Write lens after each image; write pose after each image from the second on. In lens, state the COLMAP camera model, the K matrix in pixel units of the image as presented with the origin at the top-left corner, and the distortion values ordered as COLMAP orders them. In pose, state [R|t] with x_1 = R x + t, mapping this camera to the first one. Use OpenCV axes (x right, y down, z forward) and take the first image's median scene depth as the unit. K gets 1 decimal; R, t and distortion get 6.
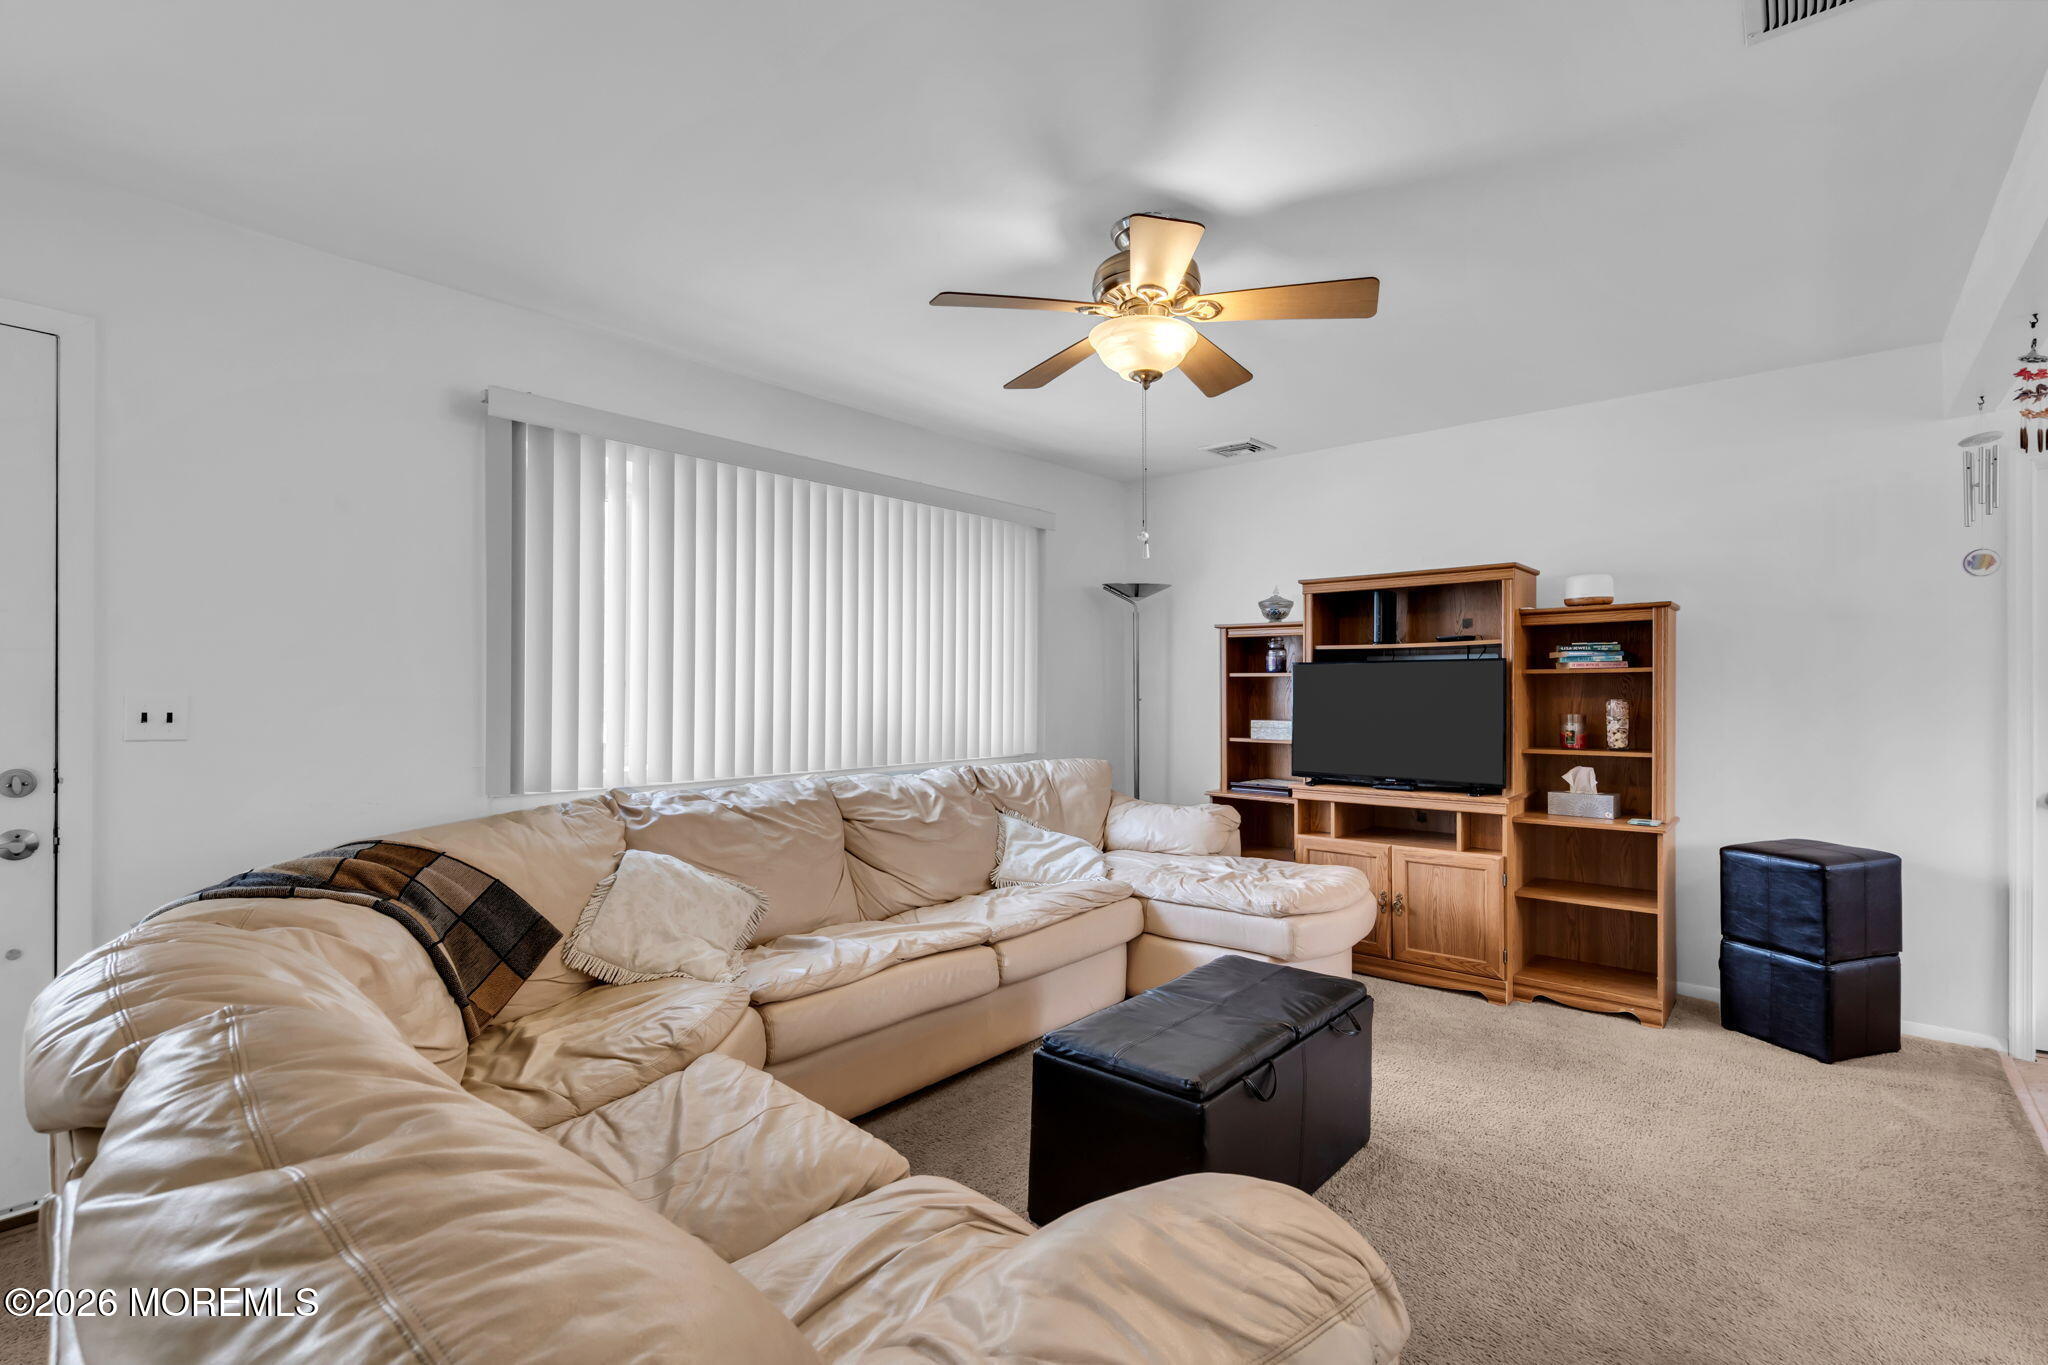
lens RADIAL K [[929.4, 0, 1016.6], [0, 929.4, 704.4], [0, 0, 1]] dist [-0.010109, 0.007030]
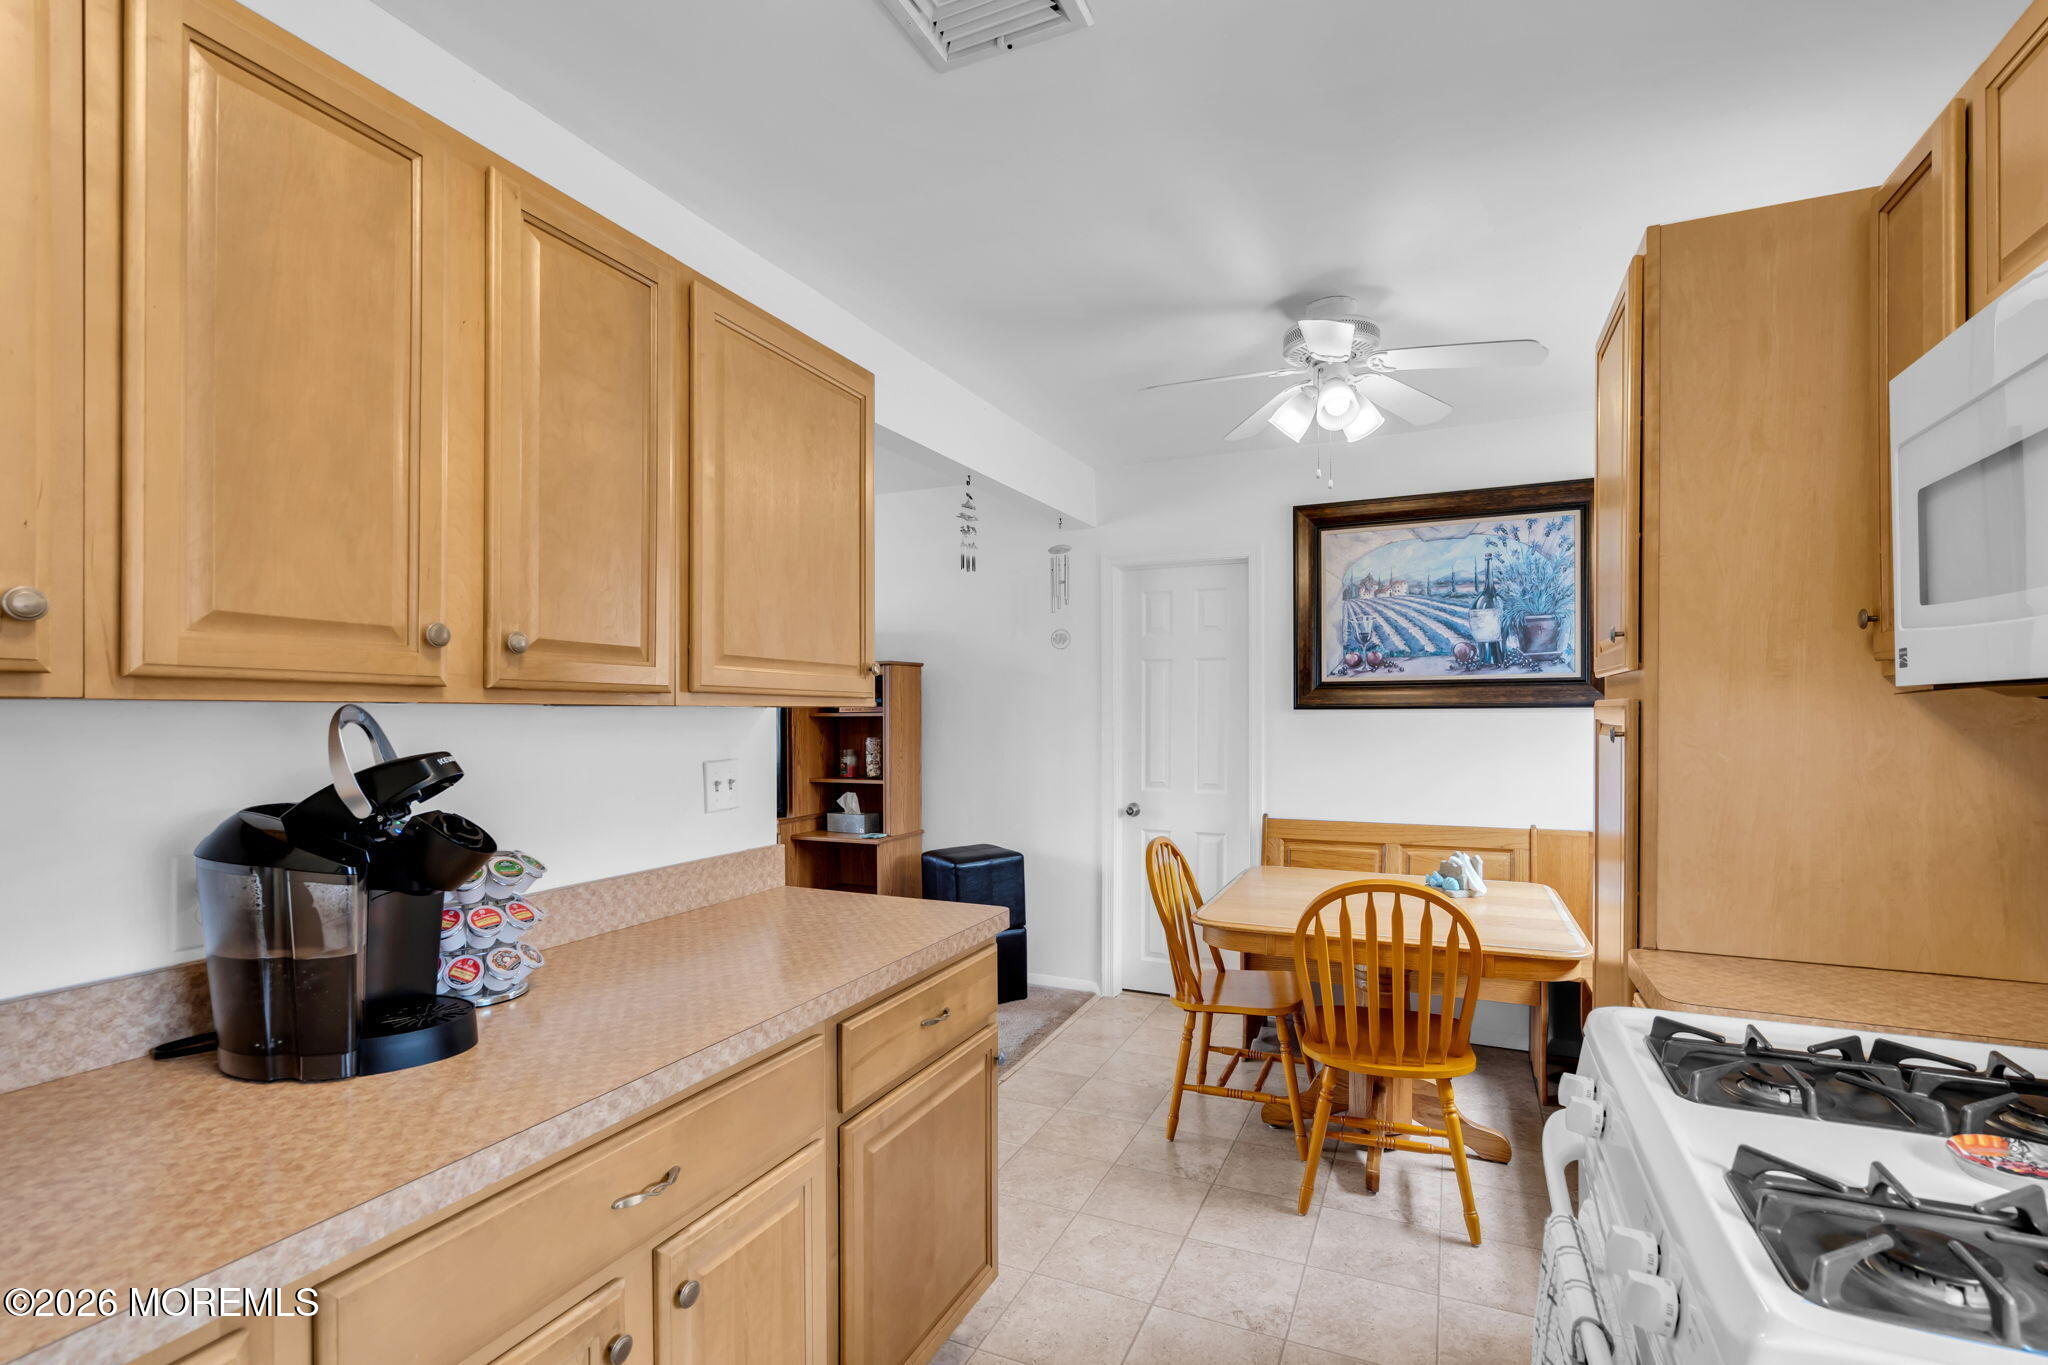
lens RADIAL K [[917.7, 0, 1028.1], [0, 917.7, 718.9], [0, 0, 1]] dist [-0.003827, 0.000957]
pose [[0.958364, -0.002754, 0.285535, 0.492556], [0.005273, 0.999954, -0.008054, -0.019579], [-0.285499, 0.009224, 0.958334, -0.243044]]
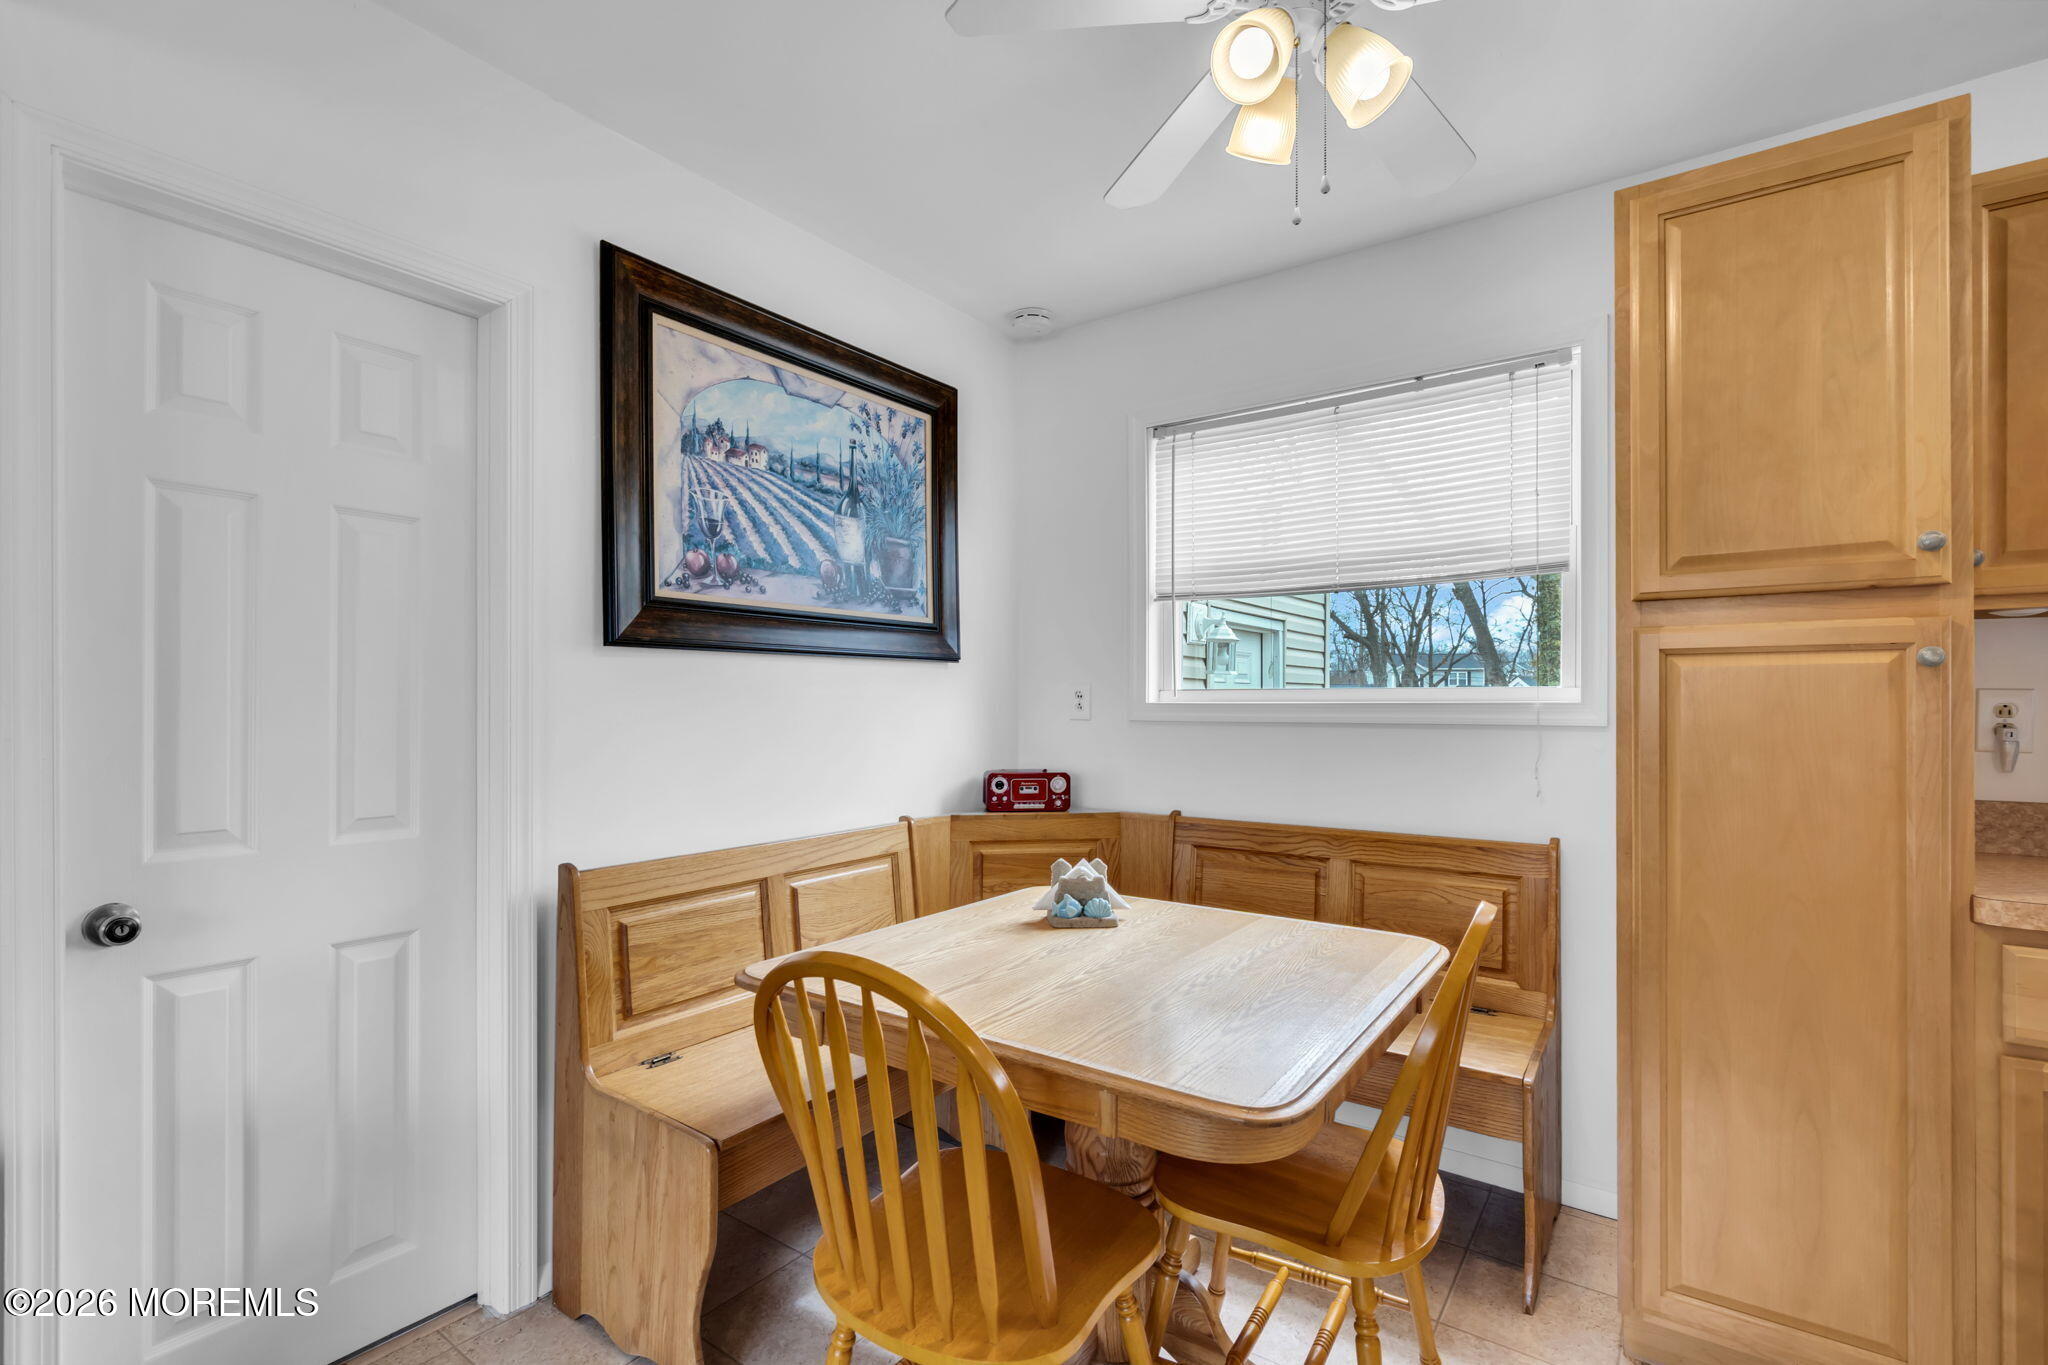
lens RADIAL K [[929.4, 0, 1016.6], [0, 929.4, 704.4], [0, 0, 1]] dist [-0.010109, 0.007030]
pose [[-0.082165, -0.001103, 0.996618, 0.536176], [0.013205, 0.999910, 0.002195, -0.001297], [-0.996531, 0.013341, -0.082143, 0.500284]]
